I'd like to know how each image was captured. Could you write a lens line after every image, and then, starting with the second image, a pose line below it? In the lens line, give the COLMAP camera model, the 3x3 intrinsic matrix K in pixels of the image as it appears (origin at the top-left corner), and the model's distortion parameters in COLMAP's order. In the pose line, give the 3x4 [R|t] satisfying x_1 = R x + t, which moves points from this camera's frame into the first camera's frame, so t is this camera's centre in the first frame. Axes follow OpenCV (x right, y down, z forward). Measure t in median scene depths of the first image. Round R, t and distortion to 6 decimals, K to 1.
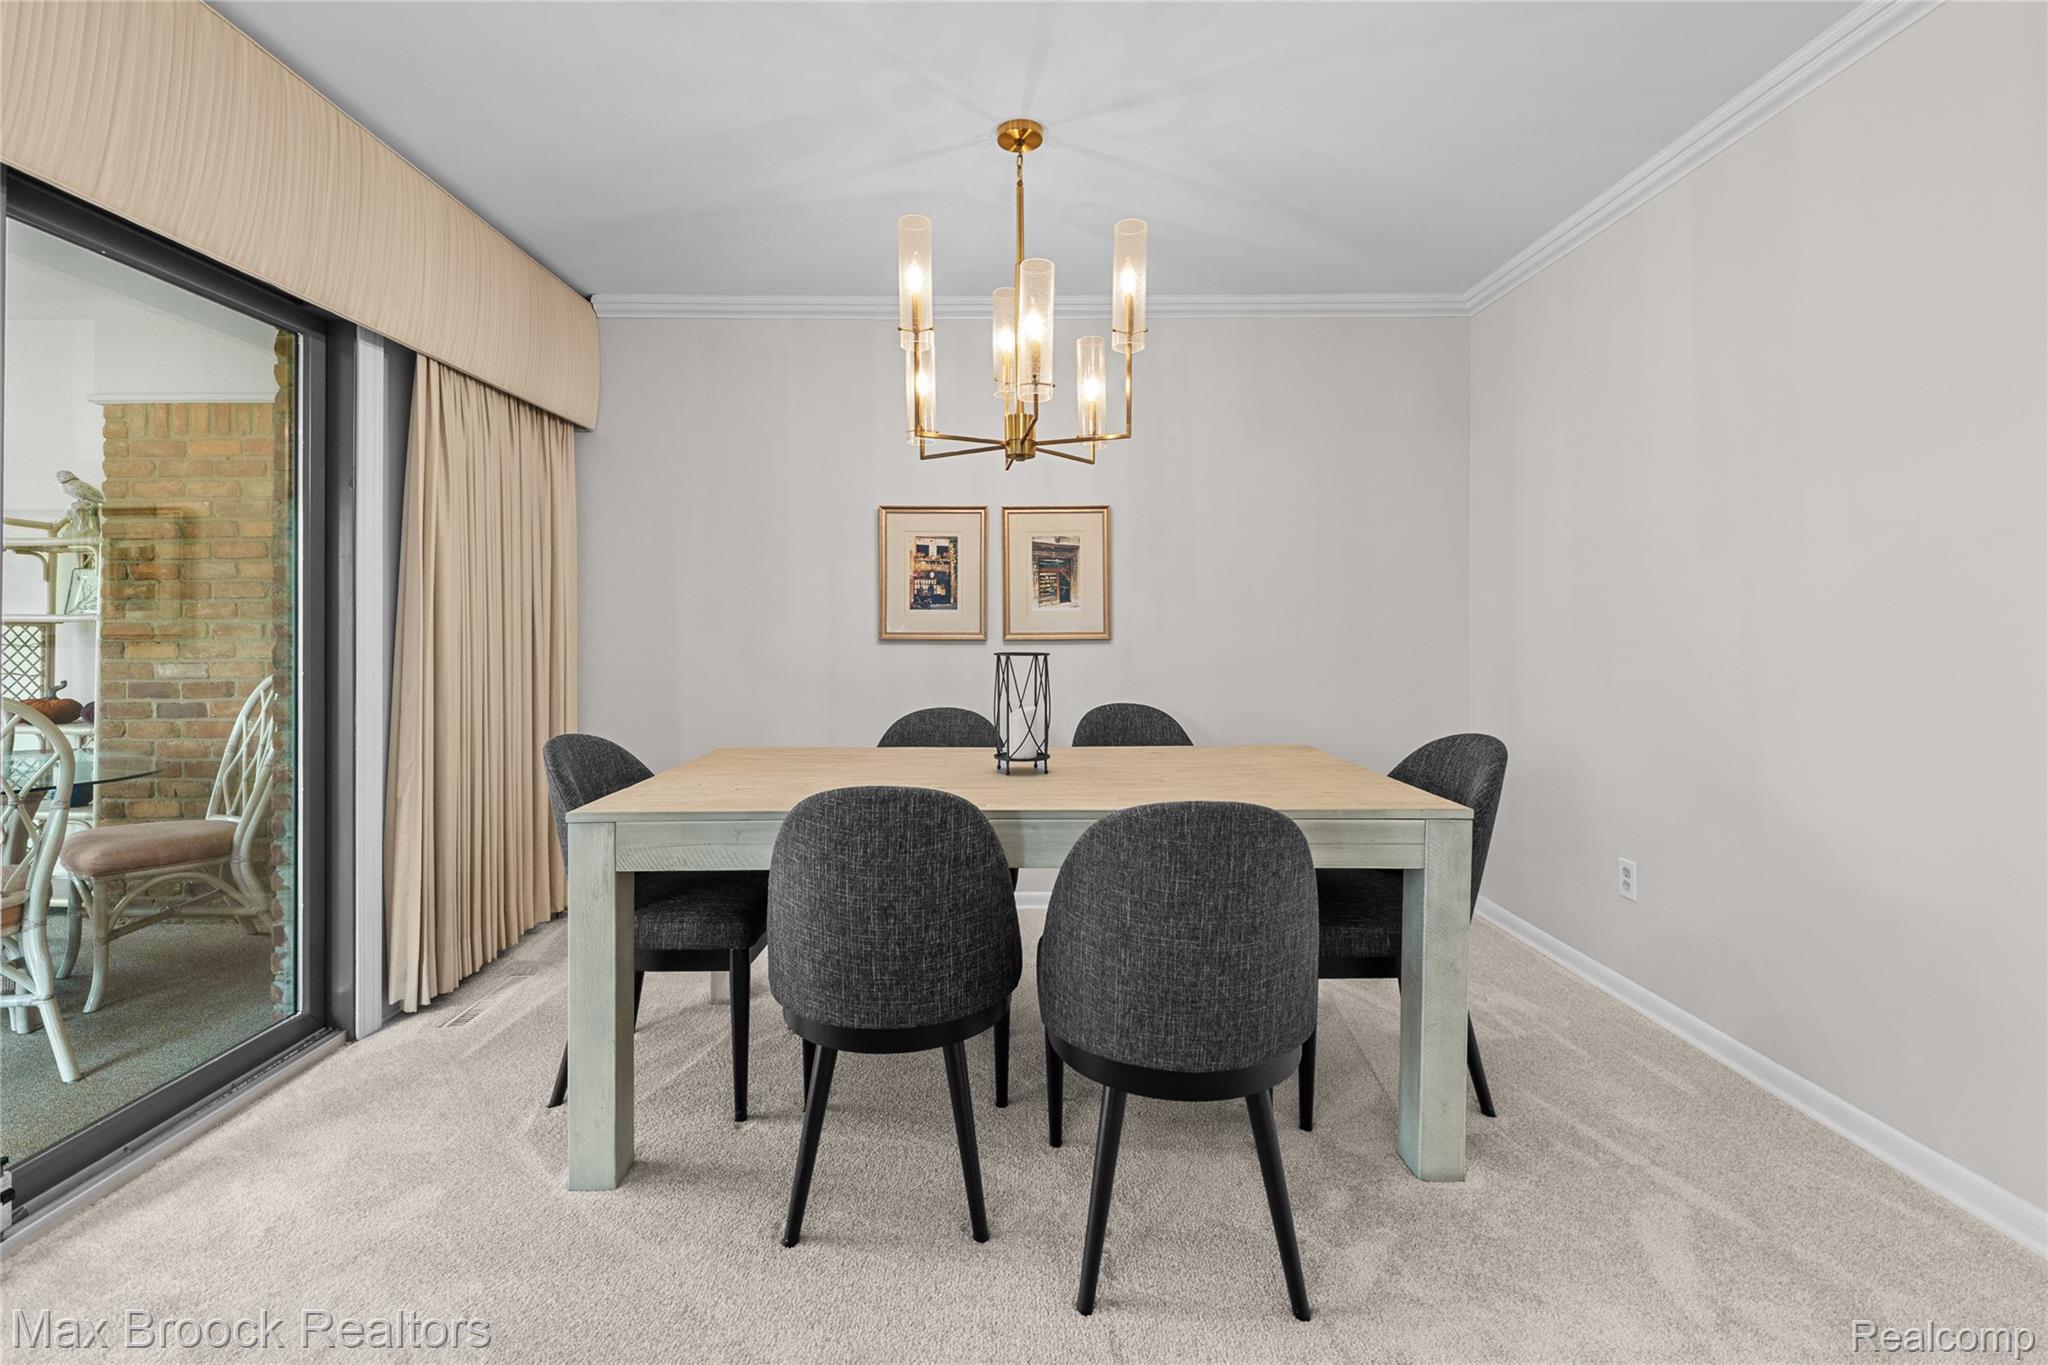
lens RADIAL K [[861.3, 0, 1008.8], [0, 861.3, 627.0], [0, 0, 1]] dist [0.000881, 0.000001]
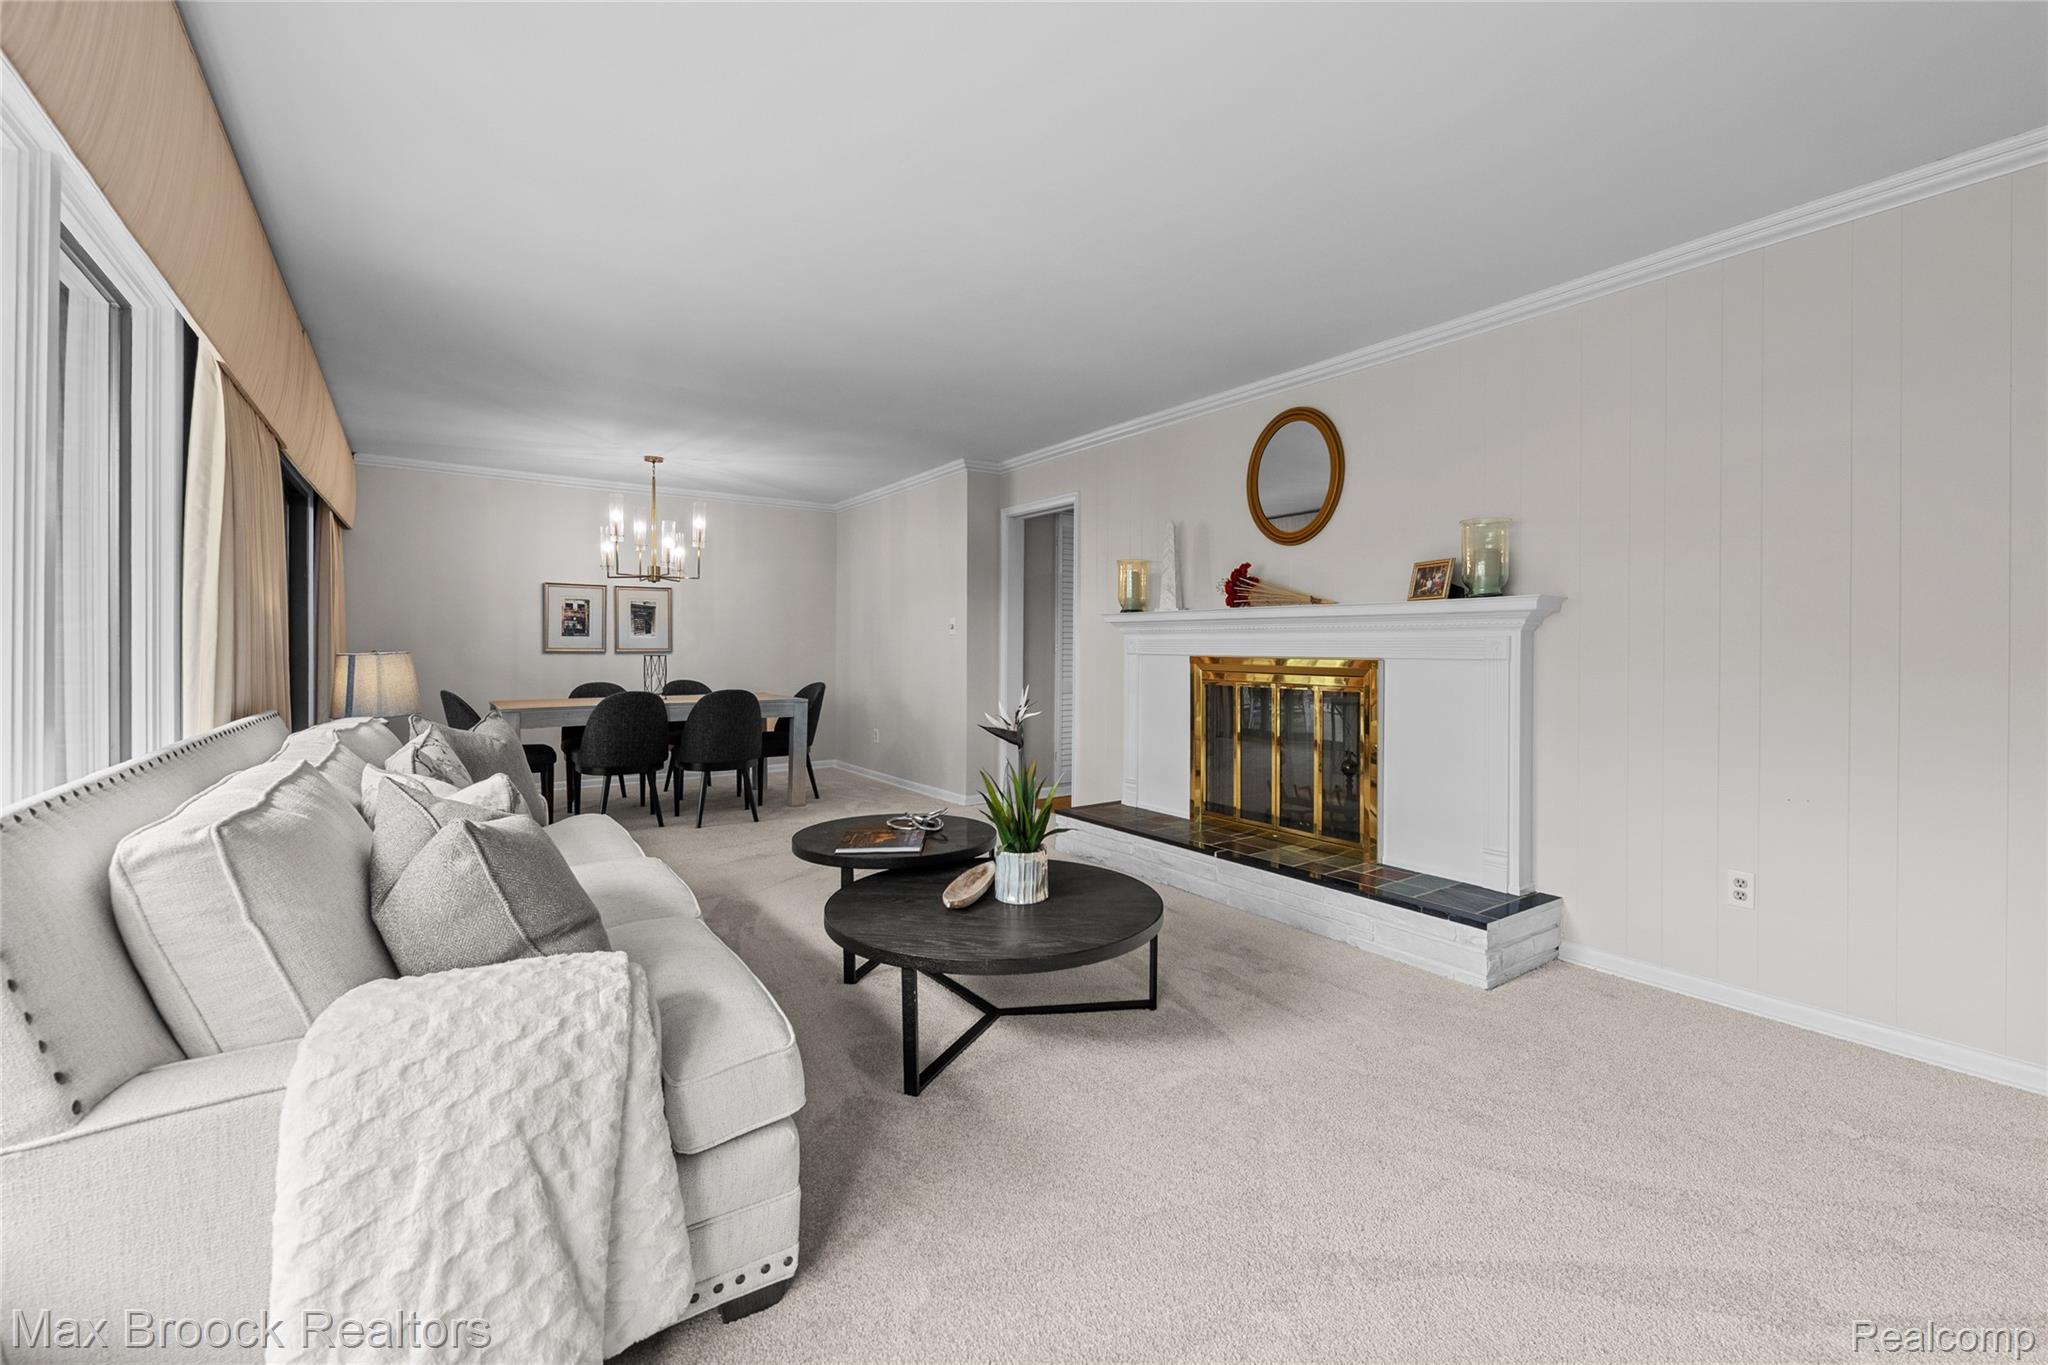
lens RADIAL K [[844.8, 0, 1034.7], [0, 844.8, 652.9], [0, 0, 1]] dist [0.001235, 0.000020]
pose [[0.814870, 0.001500, 0.579642, -0.350466], [-0.004999, 0.999978, 0.004439, 0.003282], [-0.579622, -0.006515, 0.814859, -1.169917]]
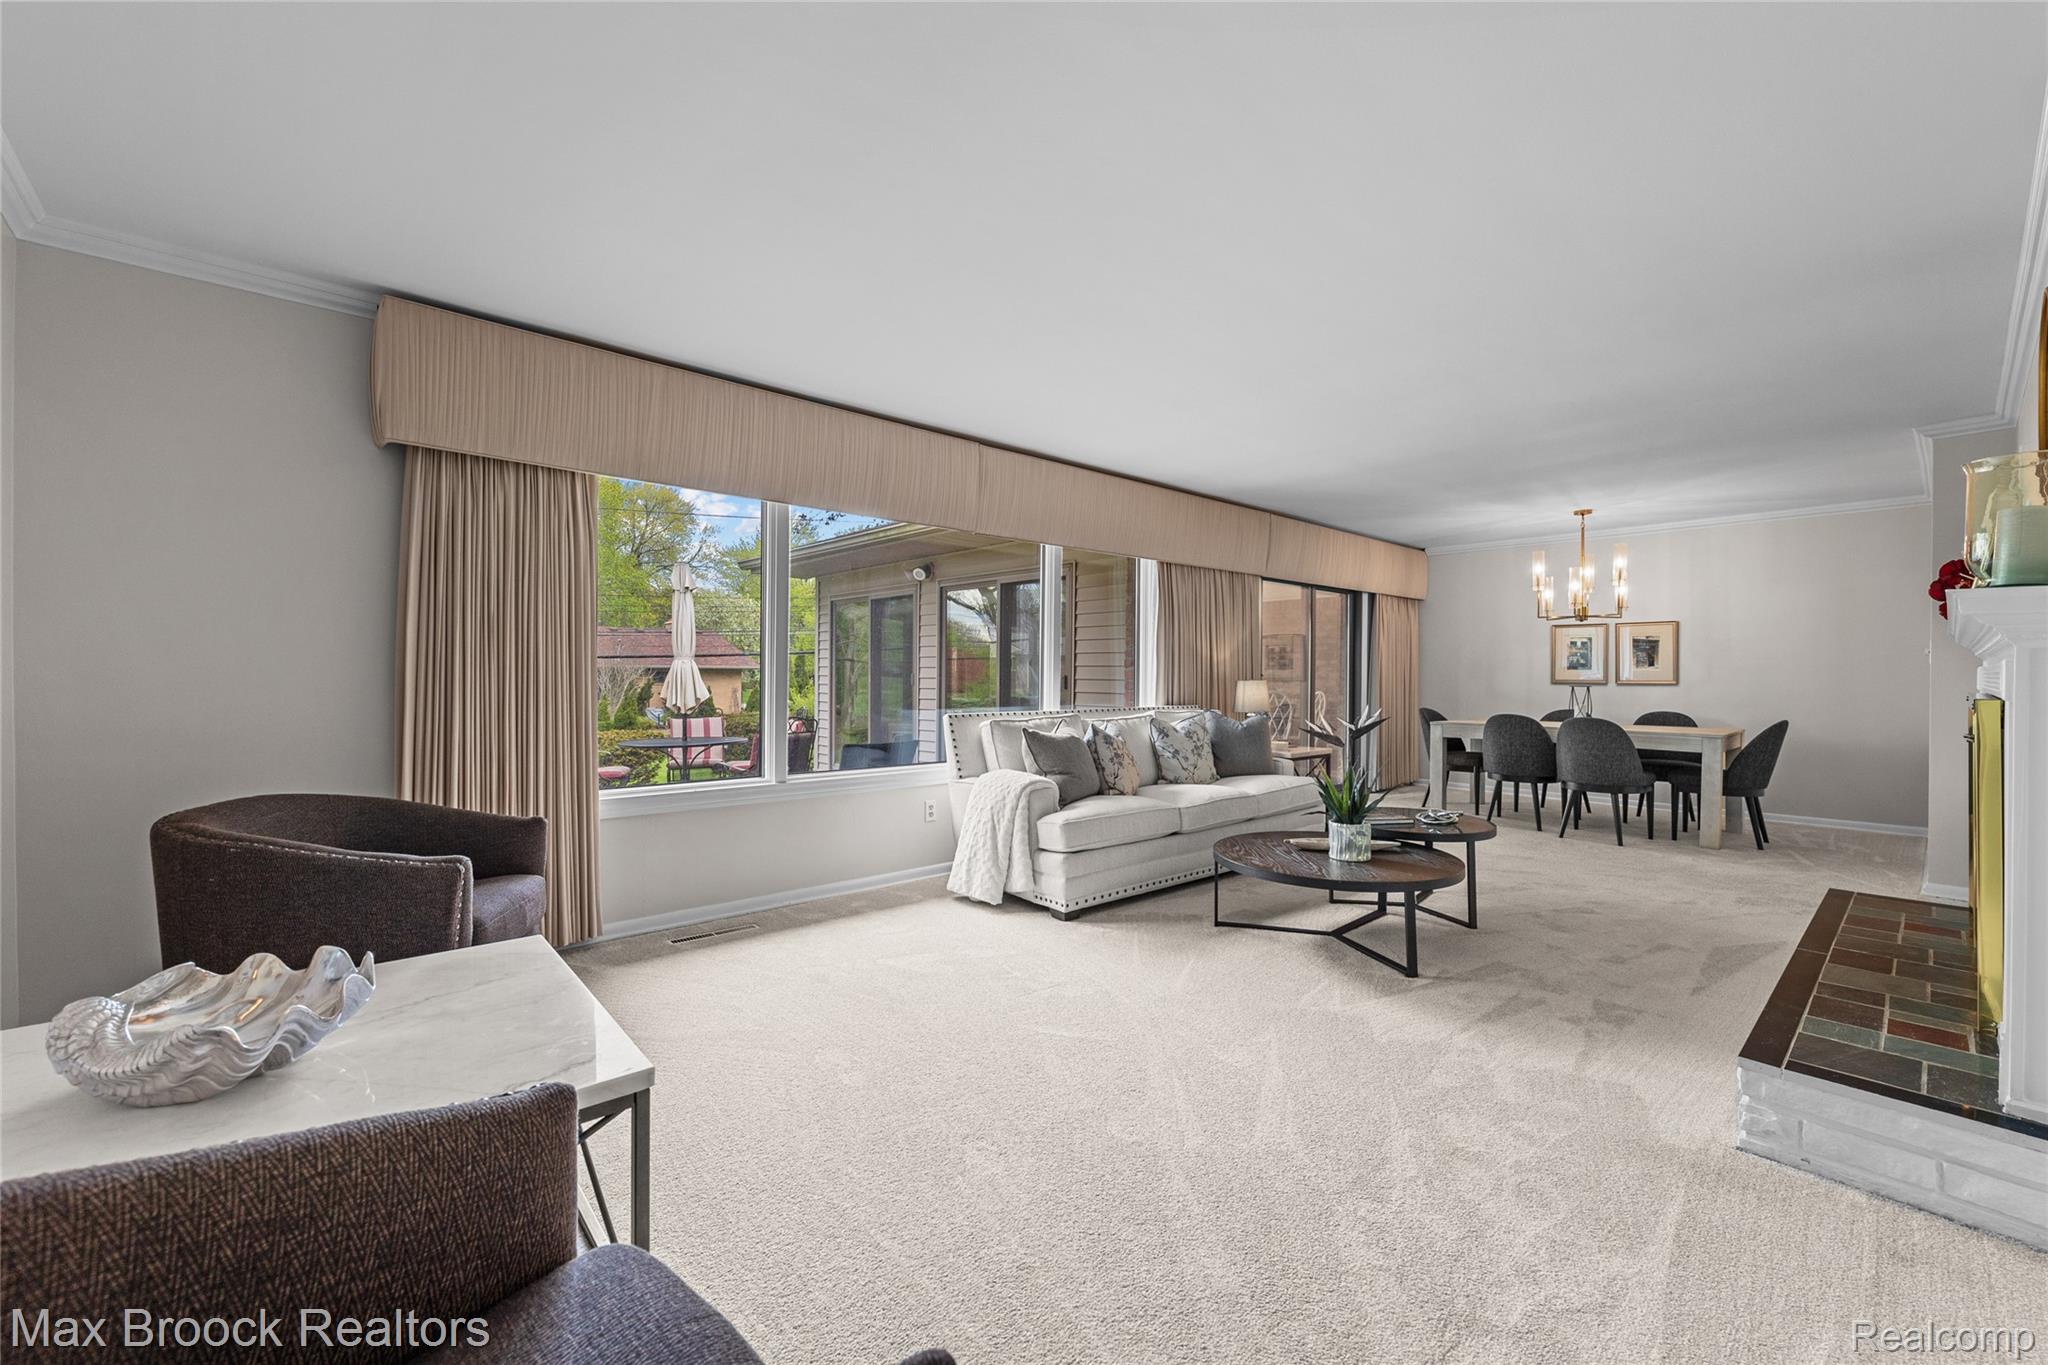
lens RADIAL K [[816.3, 0, 1019.6], [0, 816.3, 672.8], [0, 0, 1]] dist [0.000176, -0.000359]
pose [[0.654136, 0.002462, -0.756373, 0.573365], [-0.006102, 0.999979, -0.002021, 0.000685], [0.756352, 0.005937, 0.654138, -1.514790]]
